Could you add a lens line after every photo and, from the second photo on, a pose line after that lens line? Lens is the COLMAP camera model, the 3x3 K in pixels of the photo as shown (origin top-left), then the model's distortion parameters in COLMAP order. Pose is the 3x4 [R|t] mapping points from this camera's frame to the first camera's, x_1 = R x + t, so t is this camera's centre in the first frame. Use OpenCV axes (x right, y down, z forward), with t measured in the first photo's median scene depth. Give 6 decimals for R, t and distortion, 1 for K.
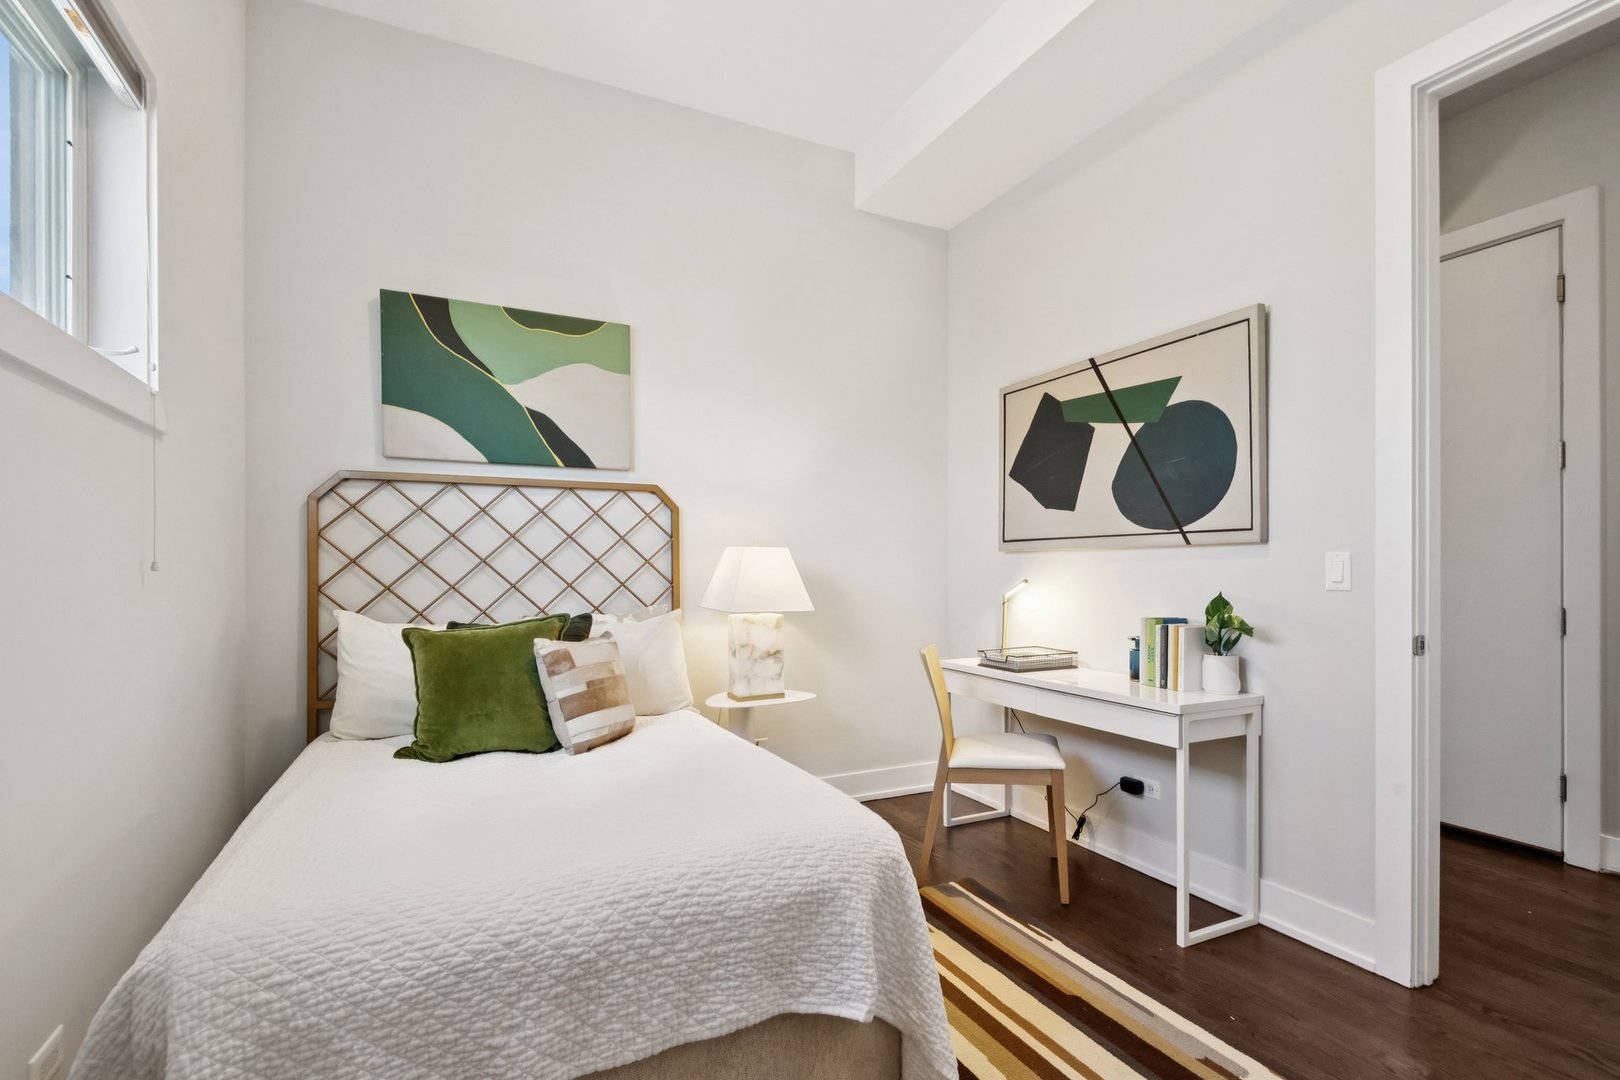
lens RADIAL K [[745.0, 0, 812.6], [0, 745.0, 573.5], [0, 0, 1]] dist [0.001190, -0.009602]
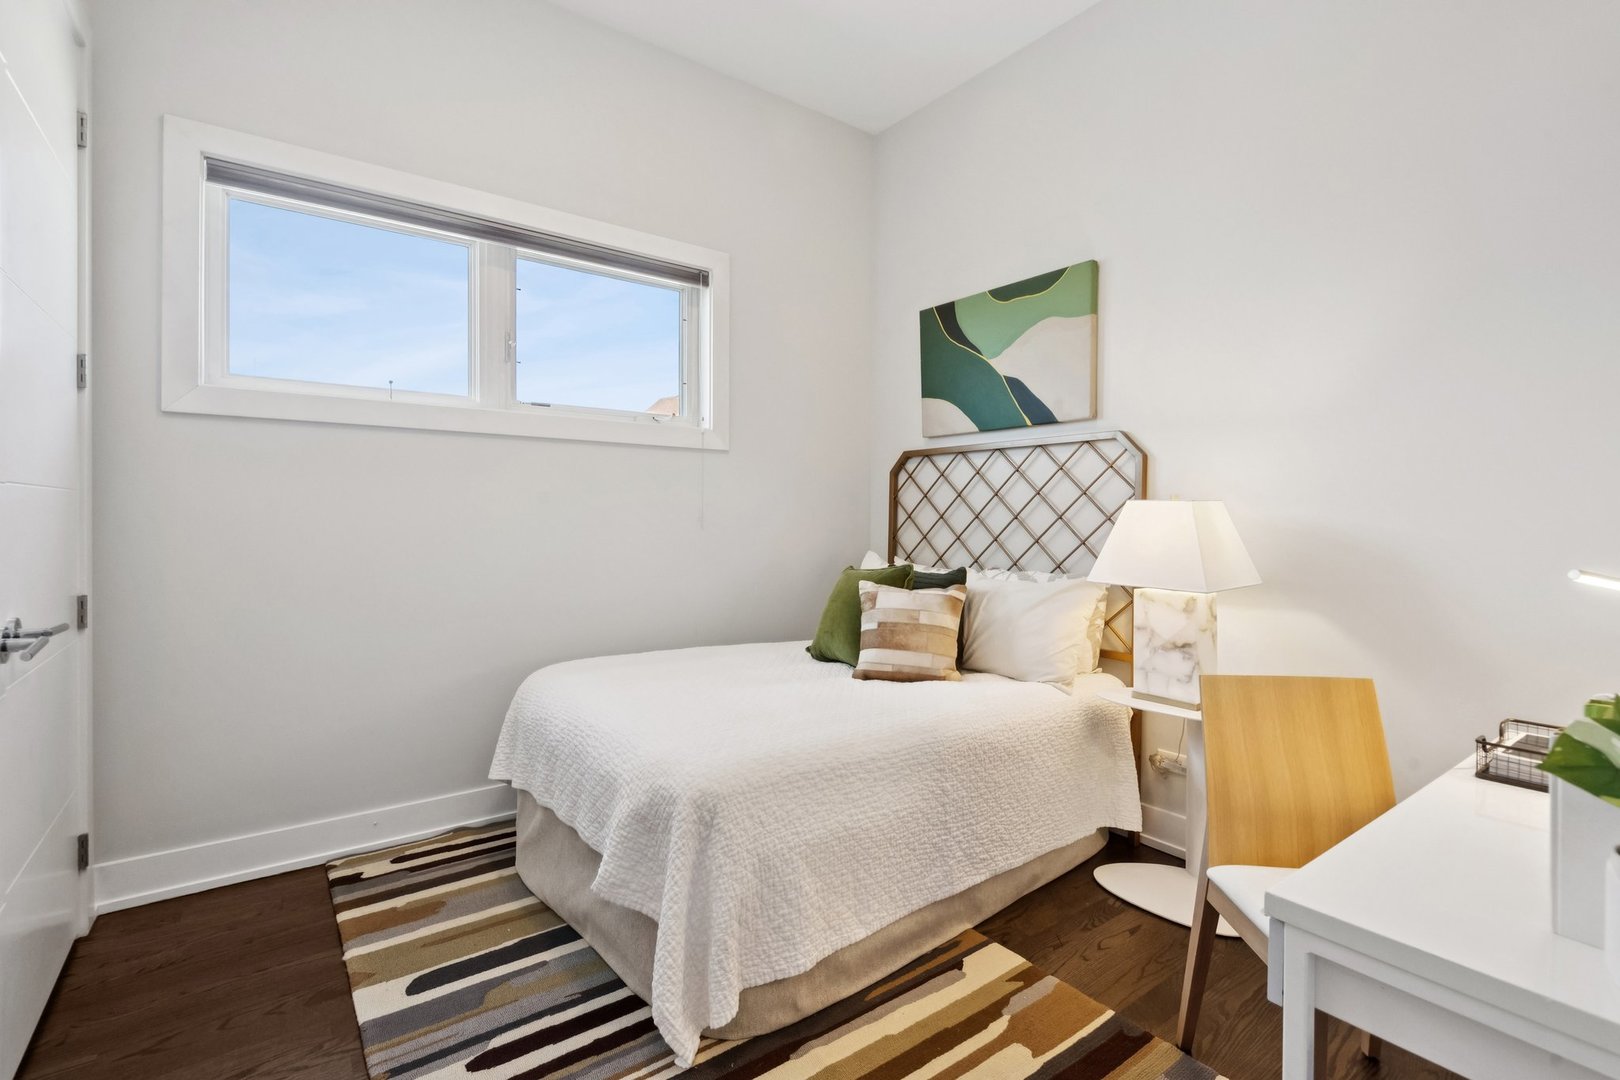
lens RADIAL K [[739.7, 0, 811.9], [0, 739.7, 521.2], [0, 0, 1]] dist [0.028726, -0.016072]
pose [[0.166743, 0.017222, -0.985850, 0.652459], [-0.016525, 0.999756, 0.014670, -0.022050], [0.985862, 0.013845, 0.166987, 0.552964]]
